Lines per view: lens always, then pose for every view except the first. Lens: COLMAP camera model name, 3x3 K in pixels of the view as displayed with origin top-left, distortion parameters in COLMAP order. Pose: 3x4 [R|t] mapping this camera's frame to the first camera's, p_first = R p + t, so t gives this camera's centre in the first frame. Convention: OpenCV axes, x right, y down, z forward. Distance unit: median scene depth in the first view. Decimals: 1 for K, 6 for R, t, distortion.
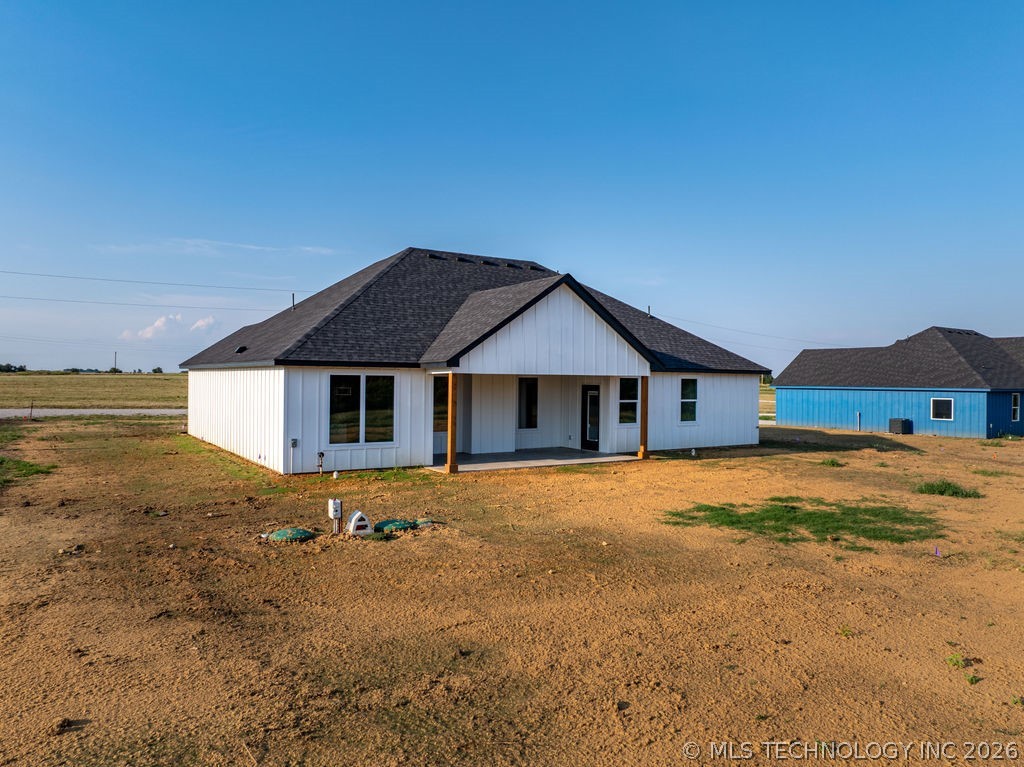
lens RADIAL K [[718.7, 0, 515.9], [0, 718.7, 383.8], [0, 0, 1]] dist [-0.040684, 0.003433]
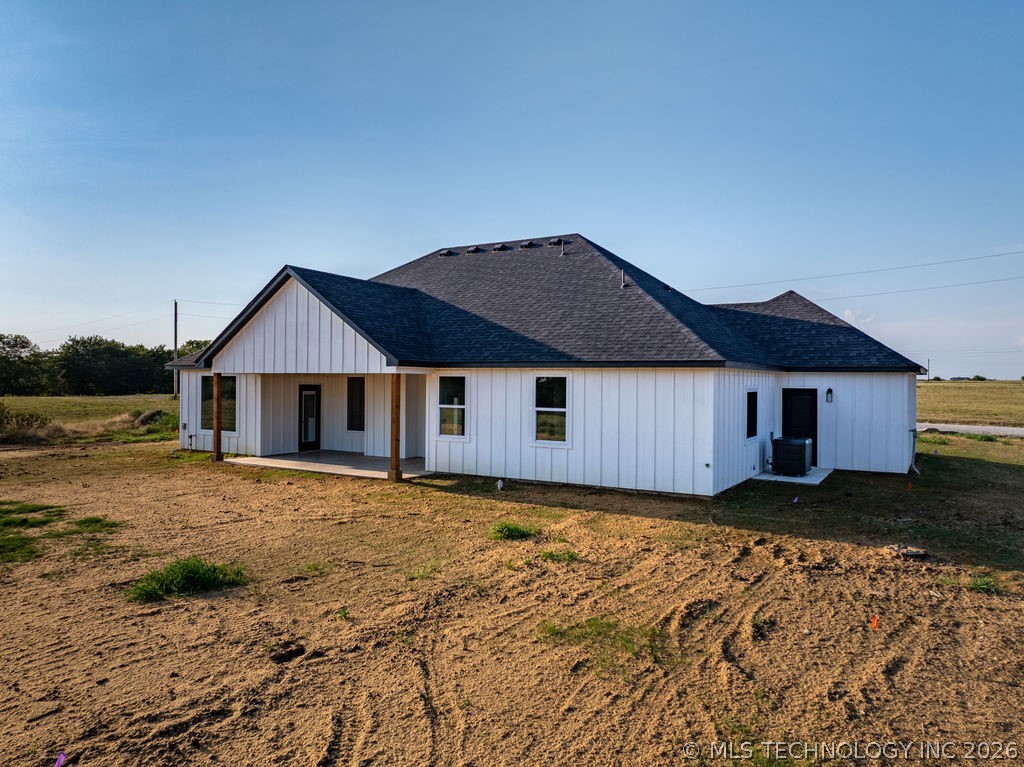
lens RADIAL K [[718.7, 0, 508.1], [0, 718.7, 387.7], [0, 0, 1]] dist [-0.040684, 0.003433]
pose [[0.435778, 0.002513, -0.900051, 0.939951], [-0.007874, 0.999968, -0.001020, 0.004909], [0.900020, 0.007532, 0.435784, 0.769585]]
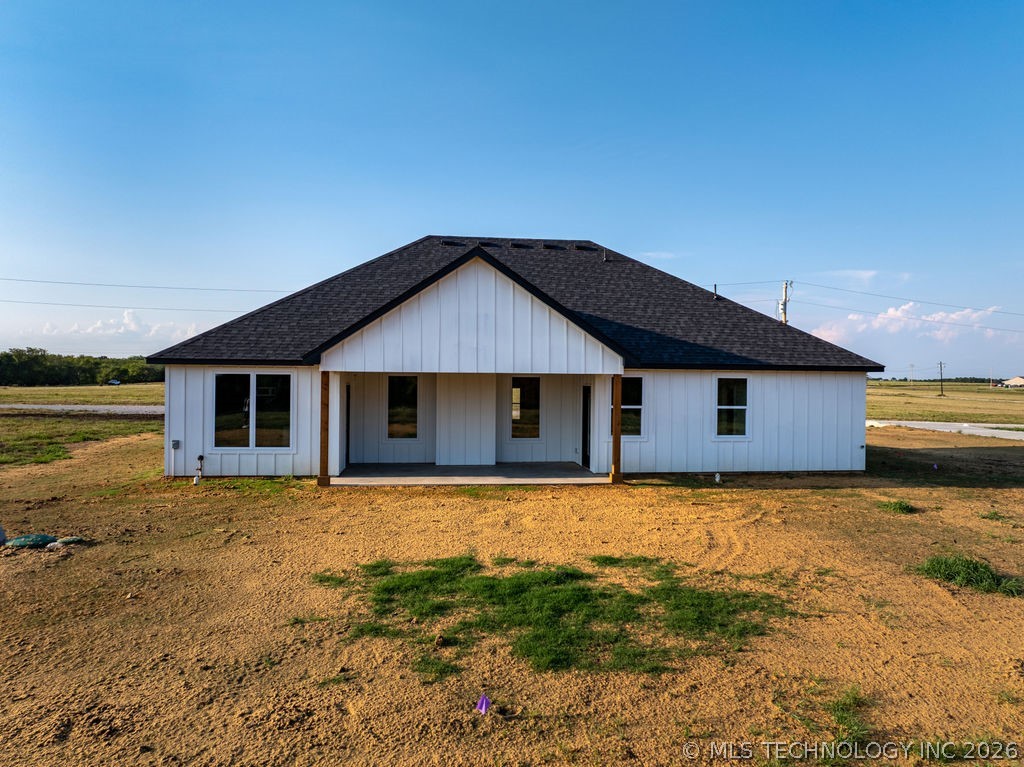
lens RADIAL K [[718.7, 0, 508.3], [0, 718.7, 374.8], [0, 0, 1]] dist [-0.040684, 0.003433]
pose [[0.895645, -0.004077, -0.444752, 0.414902], [-0.002375, 0.999900, -0.013949, 0.000926], [0.444764, 0.013550, 0.895545, 0.266991]]
